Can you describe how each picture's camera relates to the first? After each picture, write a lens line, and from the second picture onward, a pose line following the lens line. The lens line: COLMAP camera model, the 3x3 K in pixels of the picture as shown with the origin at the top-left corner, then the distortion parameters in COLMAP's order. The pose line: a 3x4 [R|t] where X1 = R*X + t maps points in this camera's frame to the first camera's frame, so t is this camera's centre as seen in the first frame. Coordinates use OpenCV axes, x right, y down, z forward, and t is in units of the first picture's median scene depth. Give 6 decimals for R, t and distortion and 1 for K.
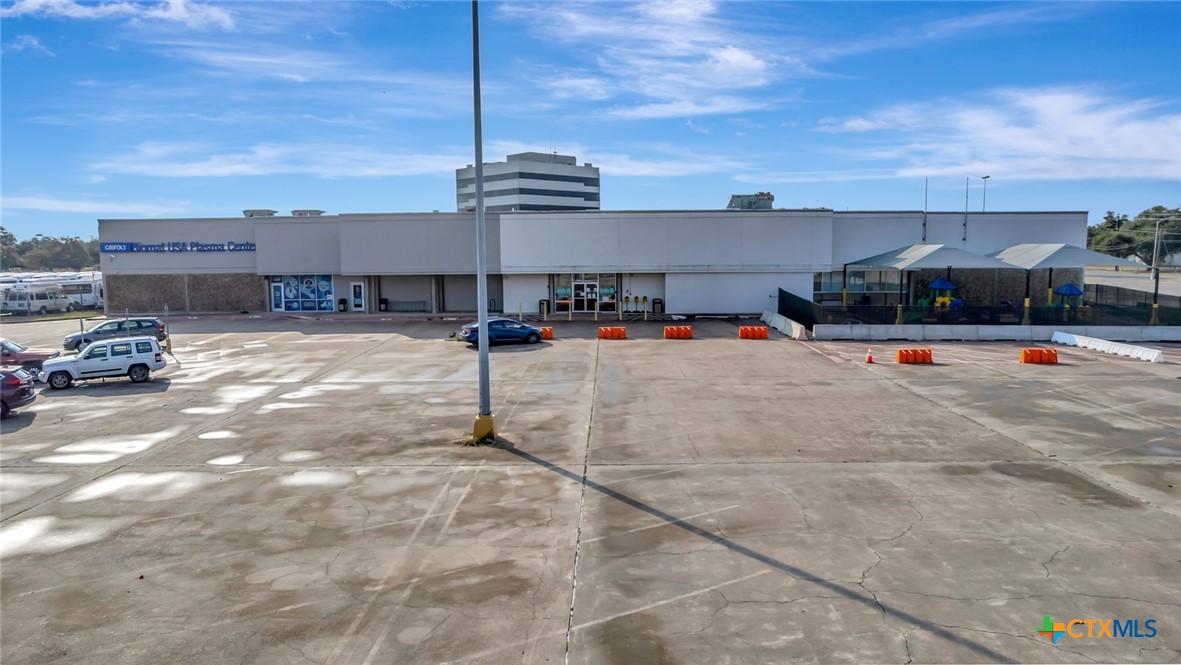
lens RADIAL K [[756.6, 0, 590.5], [0, 756.6, 332.5], [0, 0, 1]] dist [-0.078614, 0.076134]
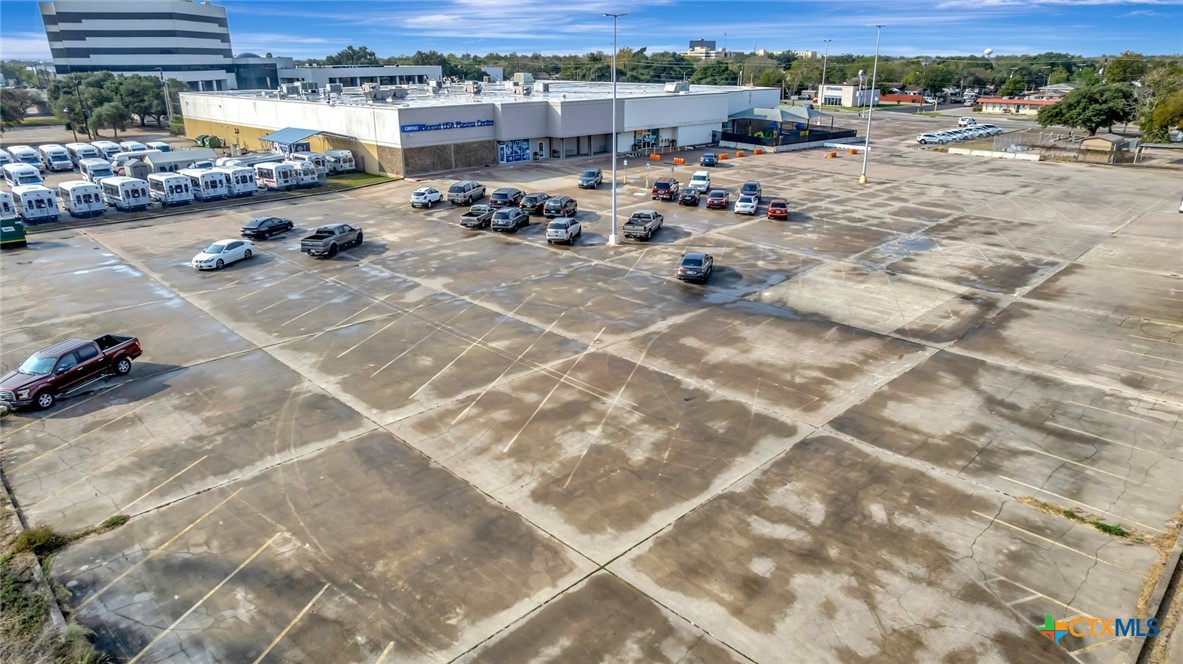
lens RADIAL K [[757.9, 0, 591.5], [0, 757.9, 332.0], [0, 0, 1]] dist [-0.078614, 0.076134]
pose [[0.695108, -0.241005, 0.677304, -1.472834], [0.076339, 0.961551, 0.263803, -0.092604], [-0.714840, -0.131666, 0.686780, -0.290686]]
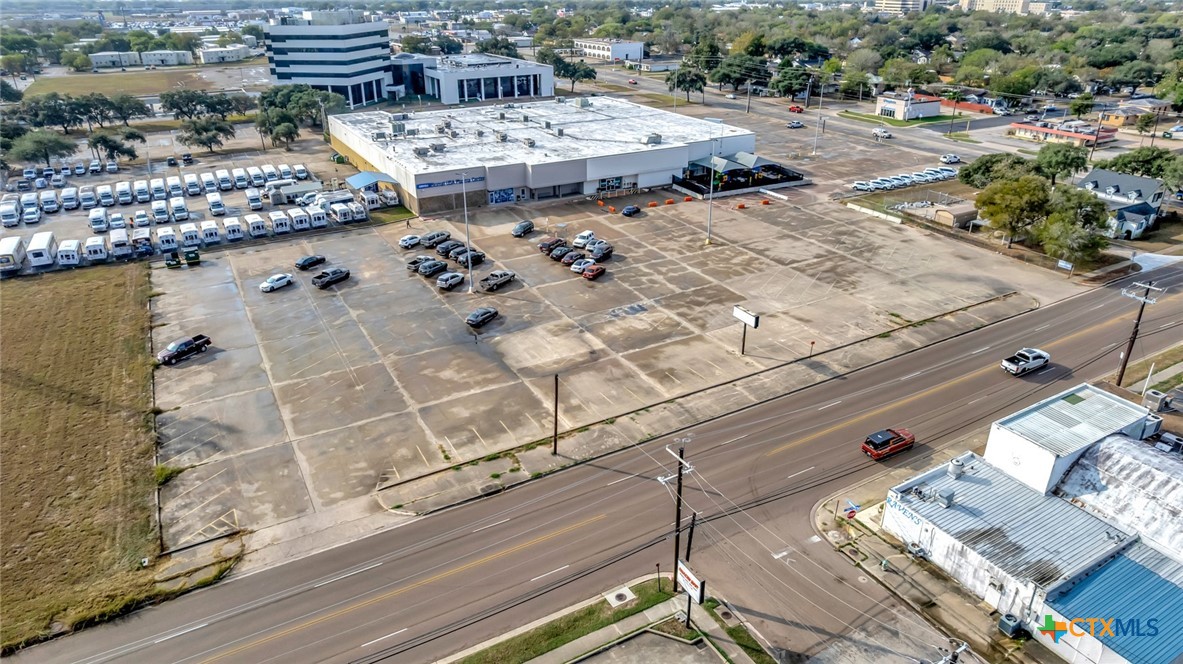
lens RADIAL K [[757.9, 0, 591.5], [0, 757.9, 332.0], [0, 0, 1]] dist [-0.078614, 0.076134]
pose [[0.861184, -0.212382, 0.461797, -1.352740], [0.053857, 0.941536, 0.332580, -0.430832], [-0.505433, -0.261541, 0.822274, -1.256835]]
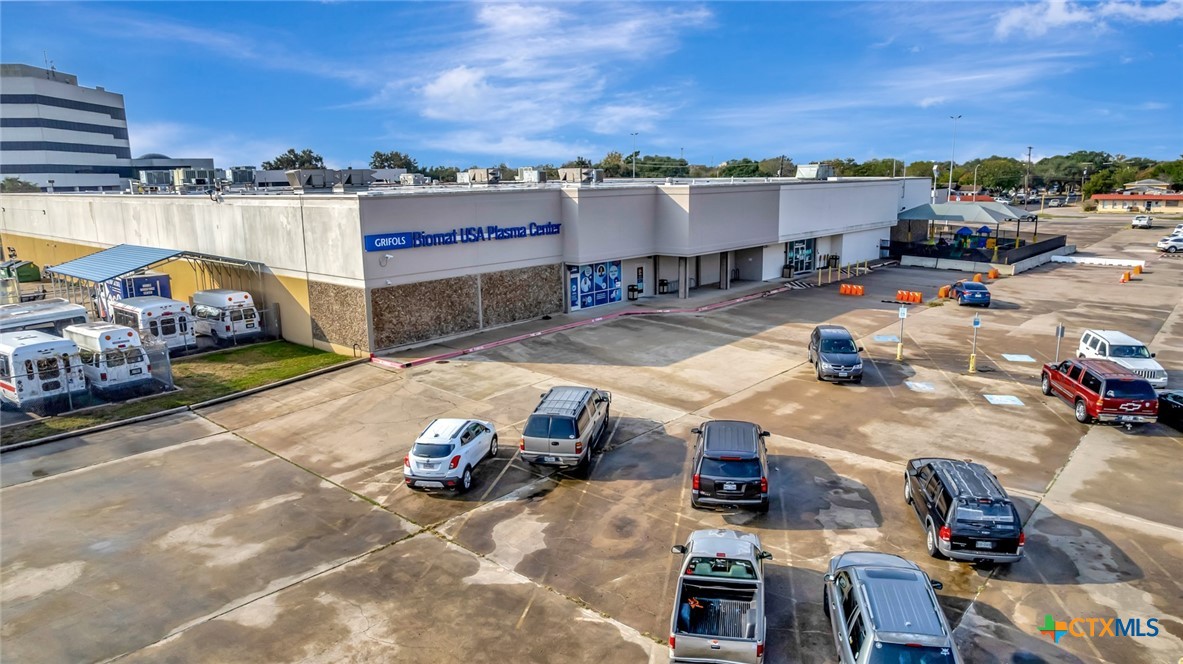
lens RADIAL K [[768.3, 0, 591.5], [0, 768.3, 332.0], [0, 0, 1]] dist [-0.081257, 0.081577]
pose [[0.646573, -0.154621, 0.747018, -1.009511], [0.093930, 0.987928, 0.123185, -0.103110], [-0.757048, -0.009481, 0.653291, 0.471071]]
